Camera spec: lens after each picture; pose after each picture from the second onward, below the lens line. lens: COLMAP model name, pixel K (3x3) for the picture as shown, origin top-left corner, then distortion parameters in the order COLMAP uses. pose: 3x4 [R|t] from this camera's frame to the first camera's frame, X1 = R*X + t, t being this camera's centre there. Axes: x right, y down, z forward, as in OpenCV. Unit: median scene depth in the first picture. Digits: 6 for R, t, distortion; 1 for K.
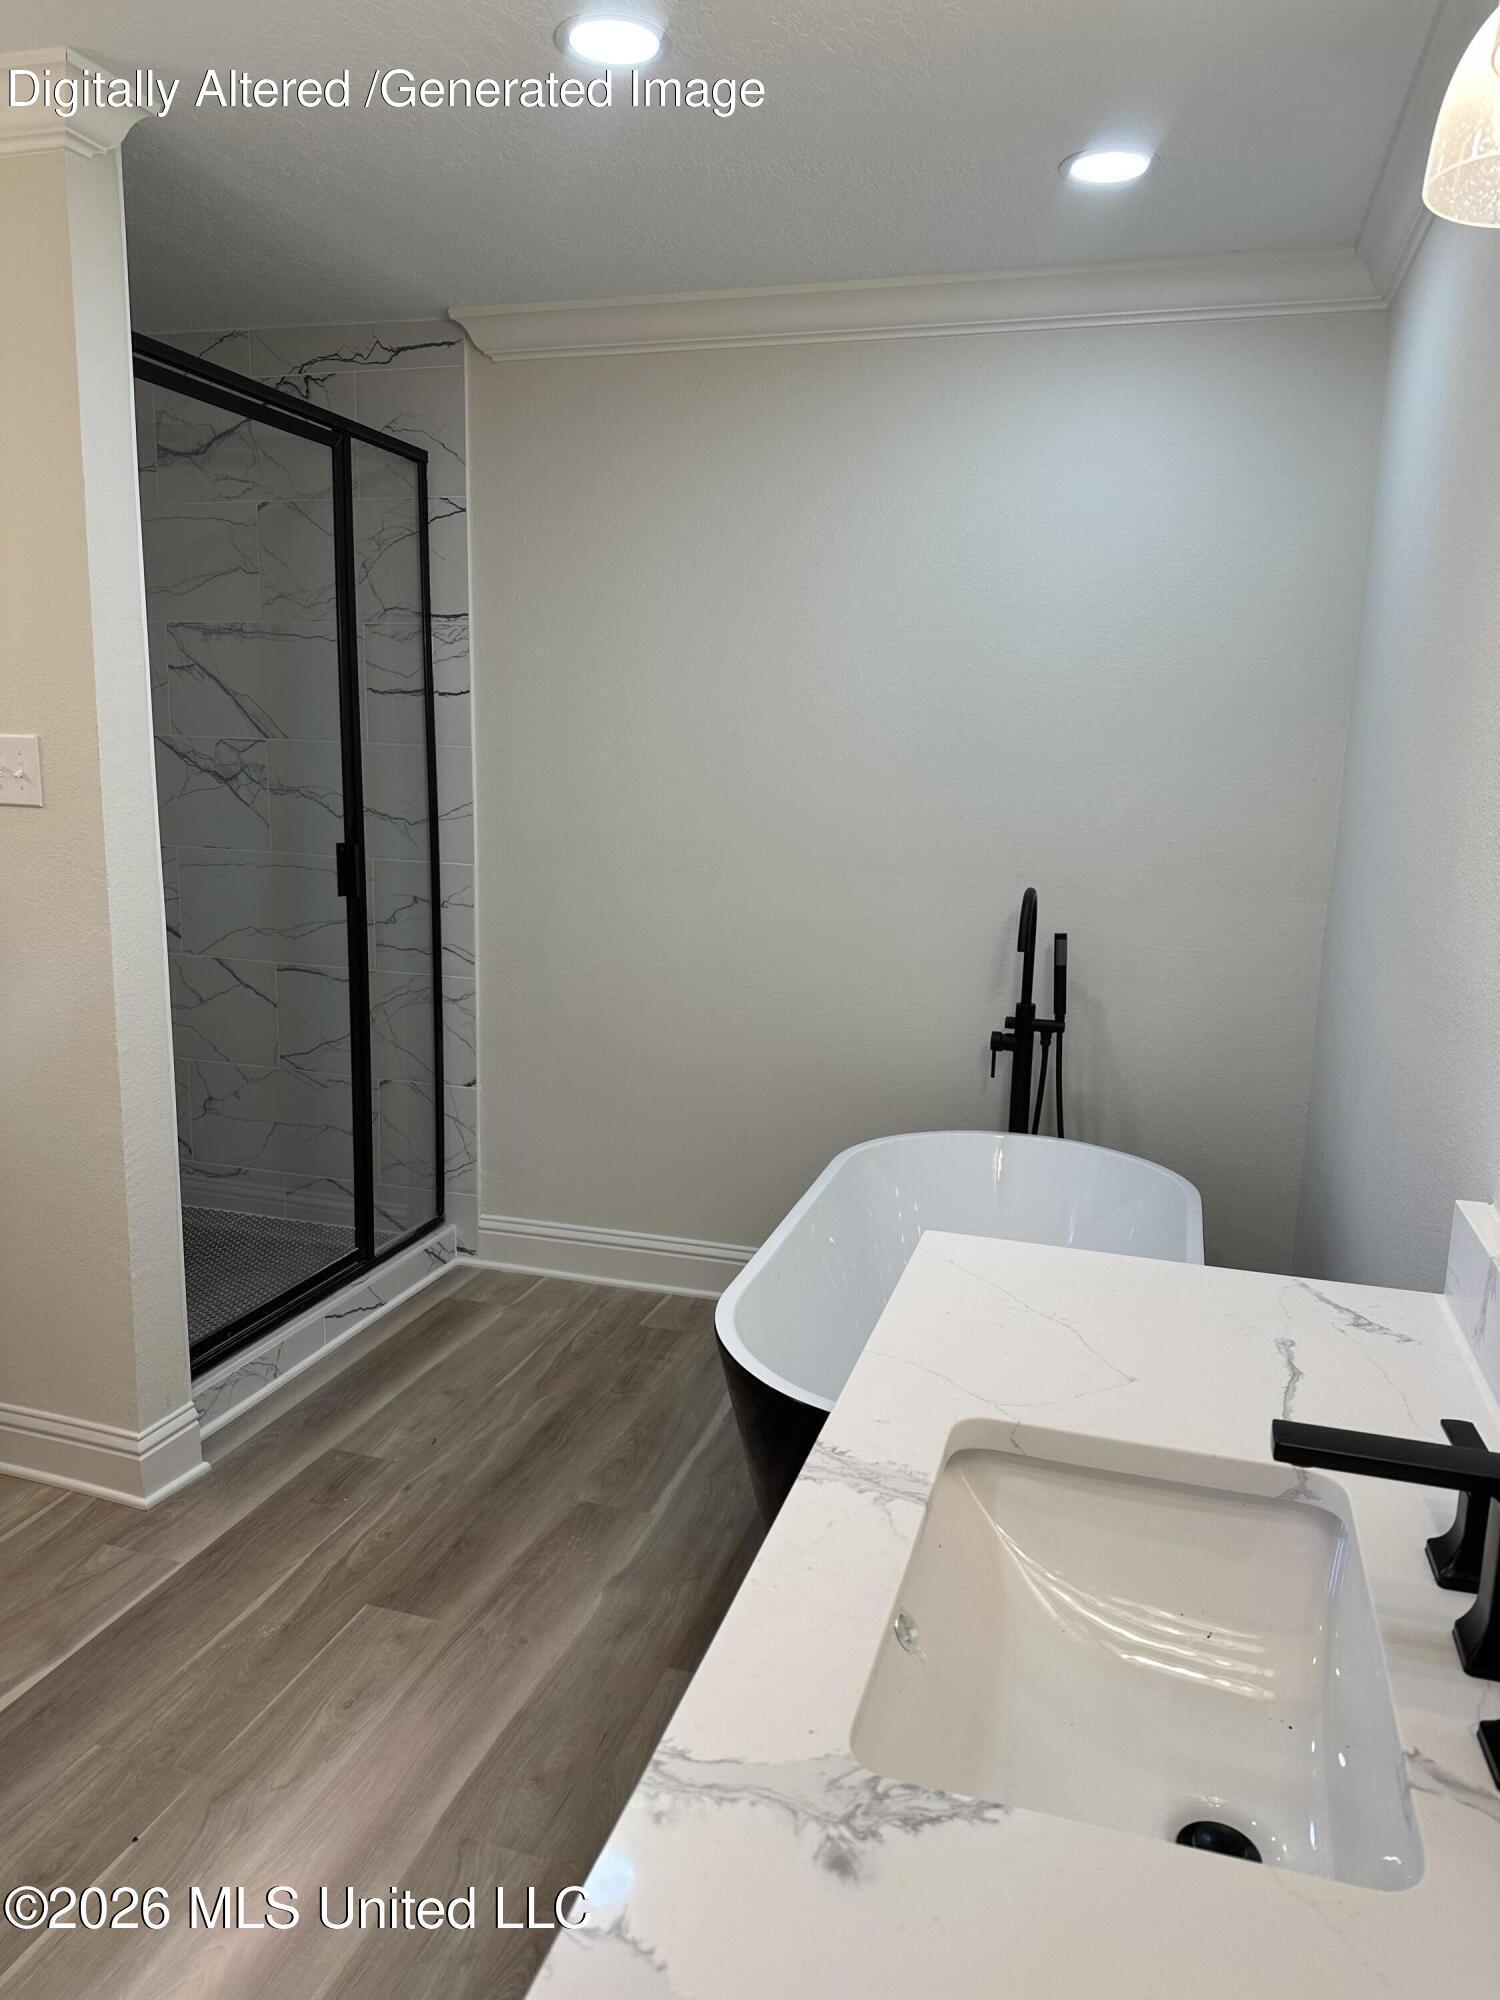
lens RADIAL K [[1400.6, 0, 750.0], [0, 1400.6, 1000.0], [0, 0, 1]] dist [0.133976, -0.210269]
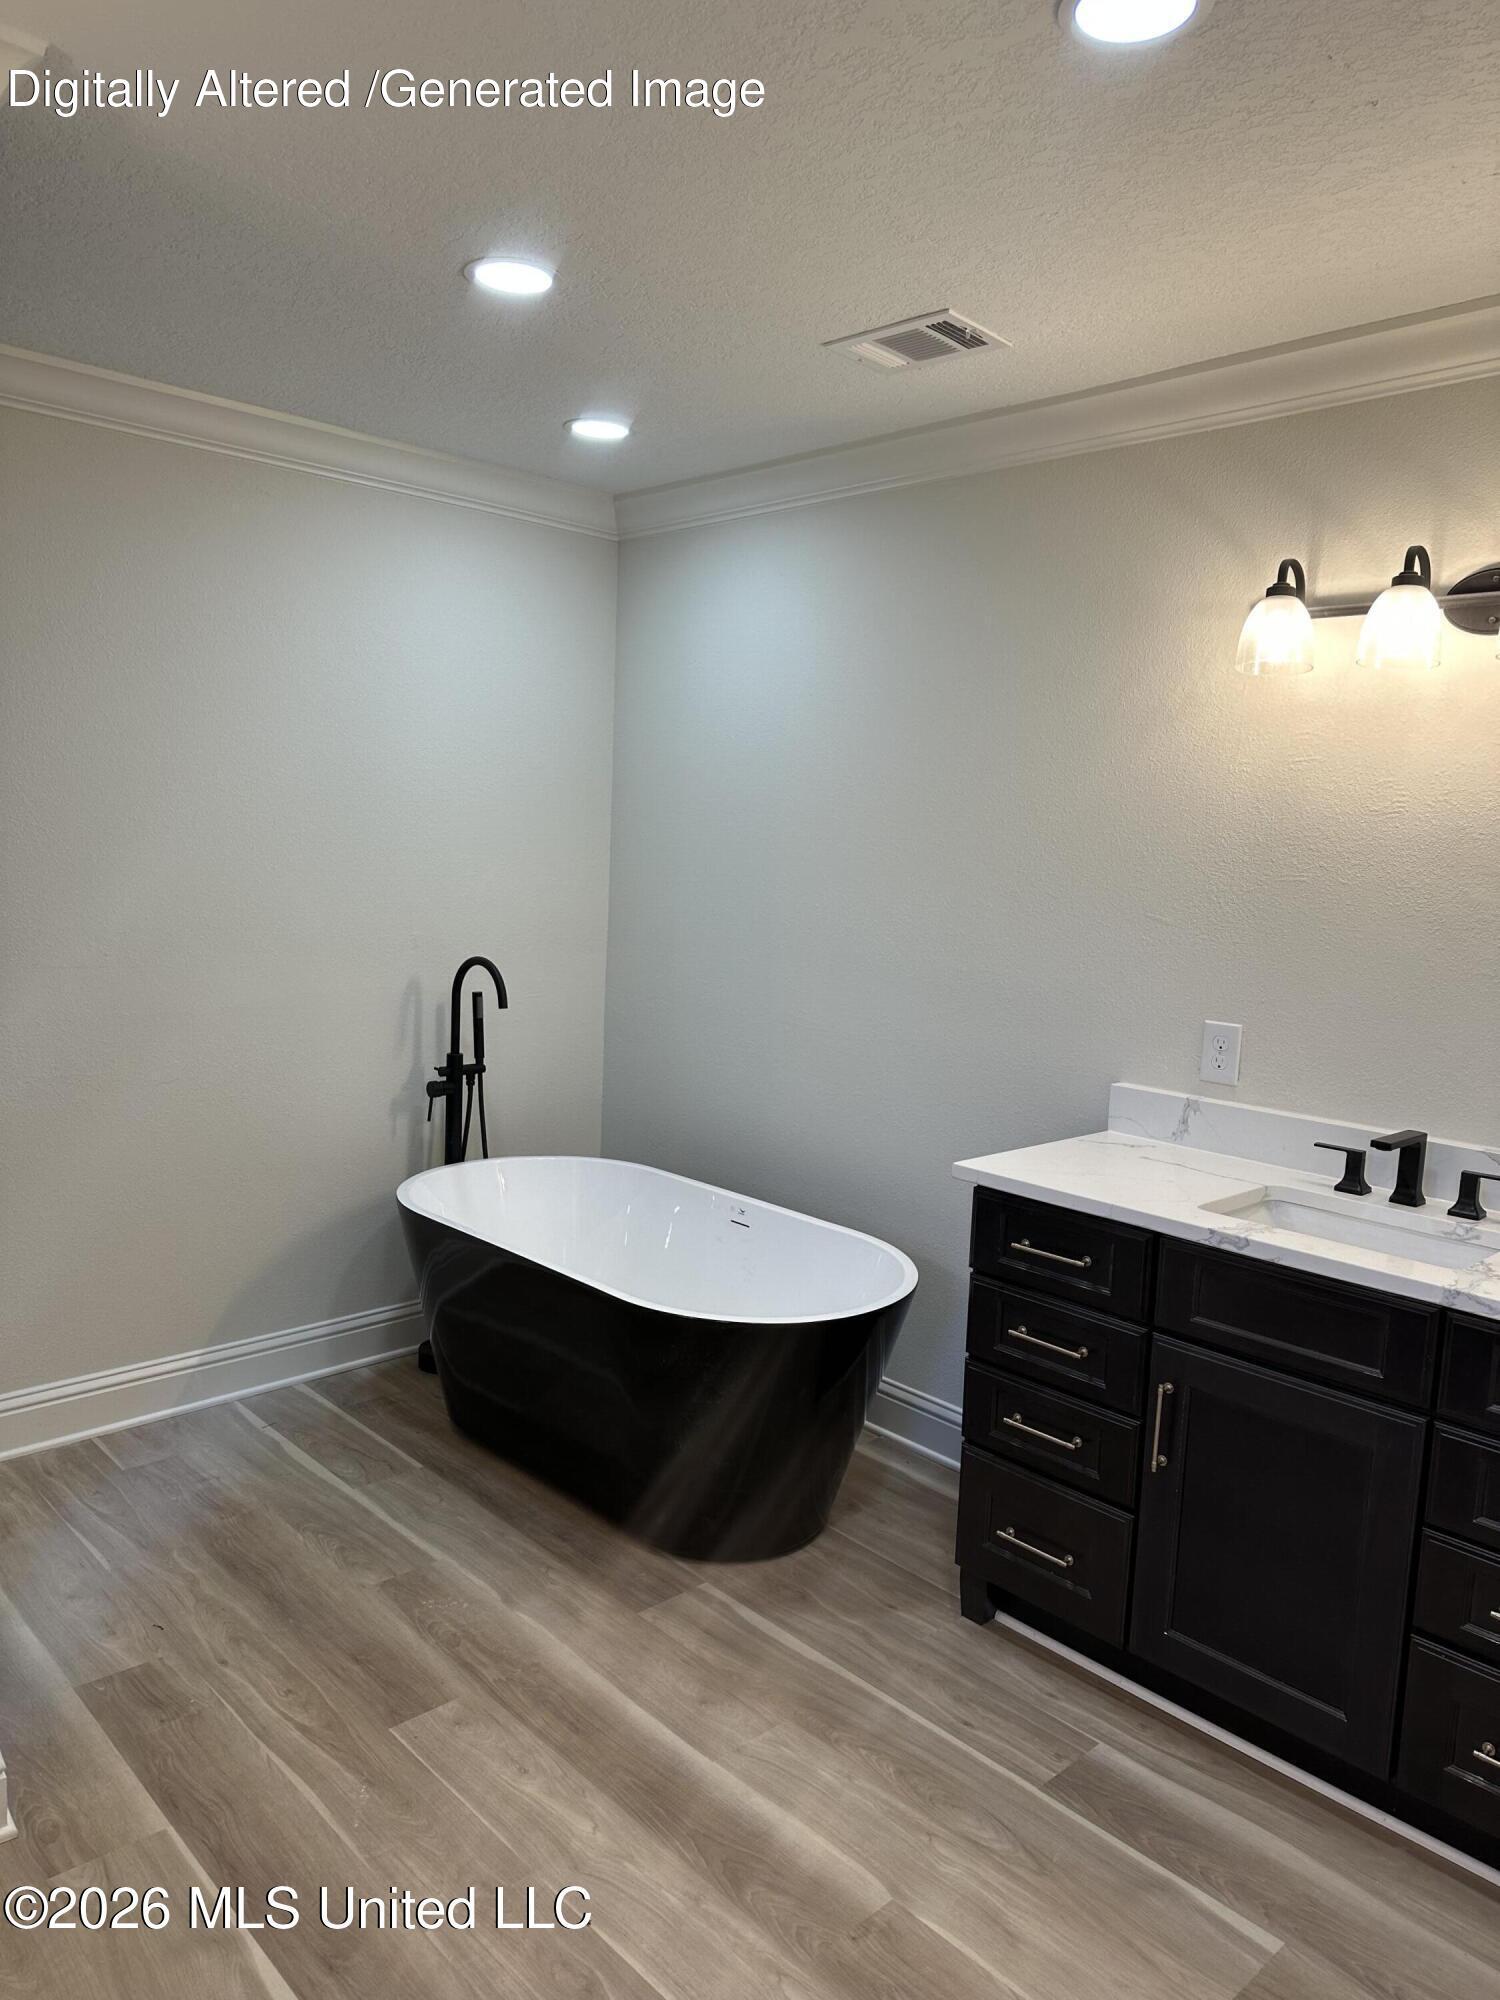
lens RADIAL K [[1400.6, 0, 750.0], [0, 1400.6, 1000.0], [0, 0, 1]] dist [0.133976, -0.210269]
pose [[0.481159, -0.100952, 0.870801, -0.673162], [0.121784, 0.991413, 0.047642, -0.064475], [-0.868133, 0.083126, 0.489322, 0.182338]]
